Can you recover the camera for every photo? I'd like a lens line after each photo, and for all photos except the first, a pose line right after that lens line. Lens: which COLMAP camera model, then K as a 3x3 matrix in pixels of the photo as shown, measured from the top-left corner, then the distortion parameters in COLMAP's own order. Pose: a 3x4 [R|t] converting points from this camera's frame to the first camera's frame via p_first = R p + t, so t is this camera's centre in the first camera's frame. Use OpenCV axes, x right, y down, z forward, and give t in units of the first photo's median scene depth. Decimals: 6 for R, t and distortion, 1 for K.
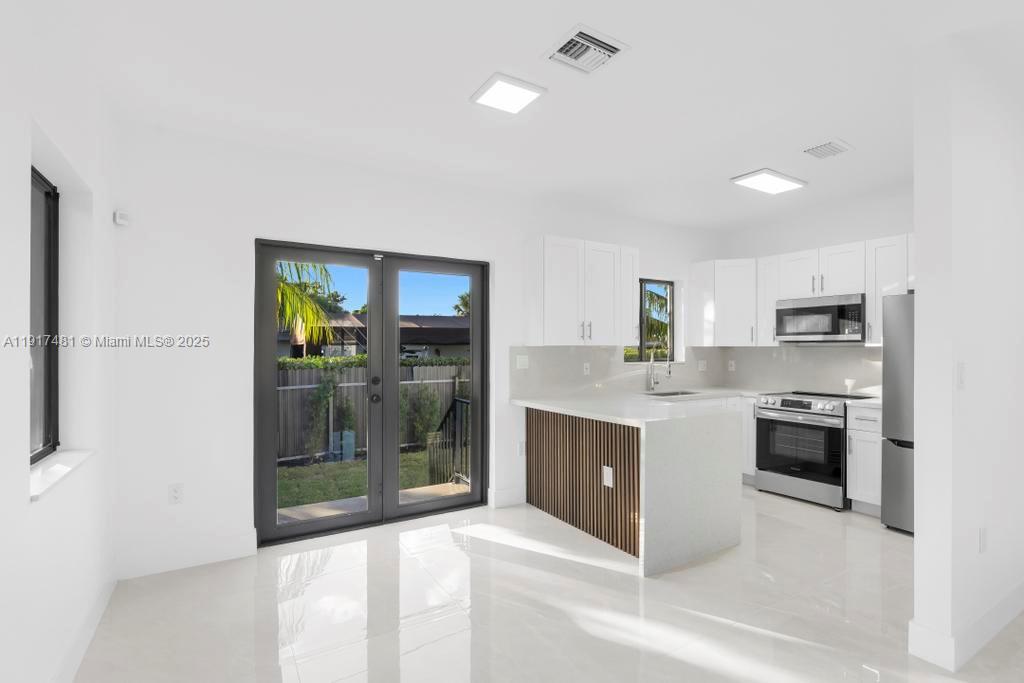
lens RADIAL K [[495.8, 0, 518.5], [0, 495.8, 347.4], [0, 0, 1]] dist [-0.000784, 0.000375]
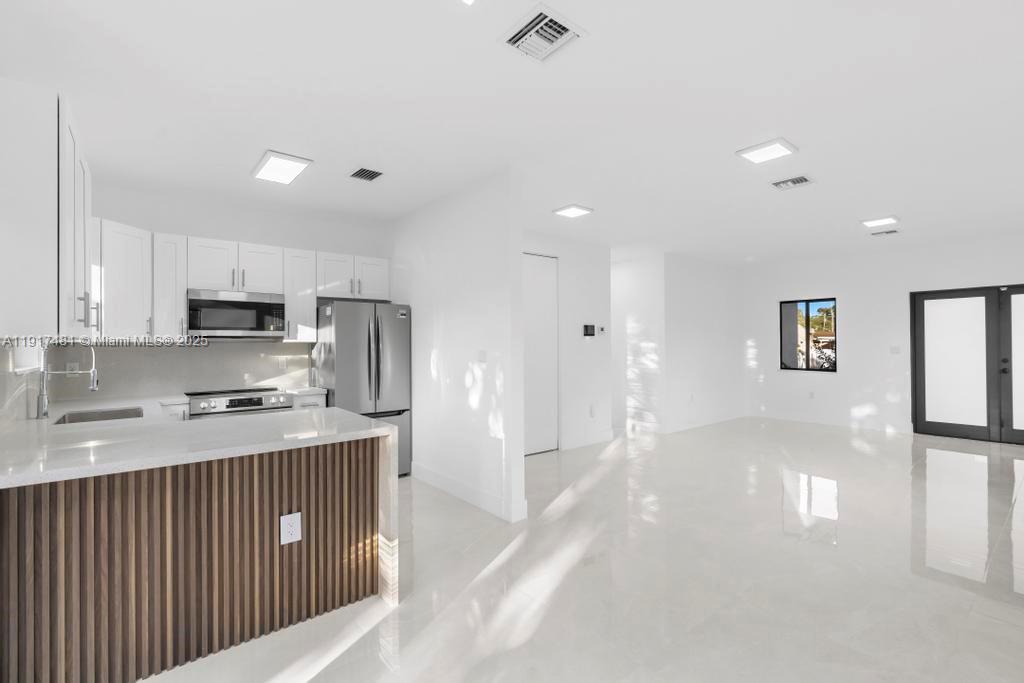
lens RADIAL K [[465.2, 0, 514.7], [0, 465.2, 341.9], [0, 0, 1]] dist [-0.000380, 0.000725]
pose [[-0.126909, 0.004585, 0.991904, -0.392987], [0.004155, 0.999983, -0.004091, 0.003863], [-0.991906, 0.003602, -0.126926, 0.602879]]
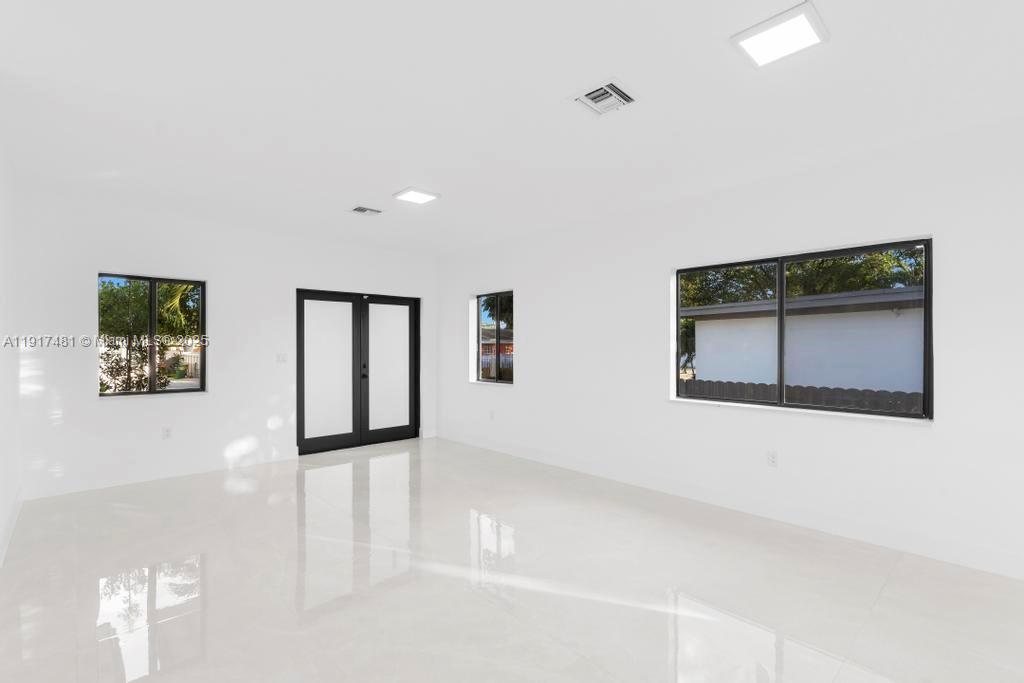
lens RADIAL K [[471.7, 0, 512.4], [0, 471.7, 338.5], [0, 0, 1]] dist [-0.000927, 0.000621]
pose [[-0.982467, -0.004724, -0.186378, 0.621187], [-0.001515, 0.999848, -0.017362, 0.000229], [0.186431, -0.016775, -0.982325, 0.505818]]
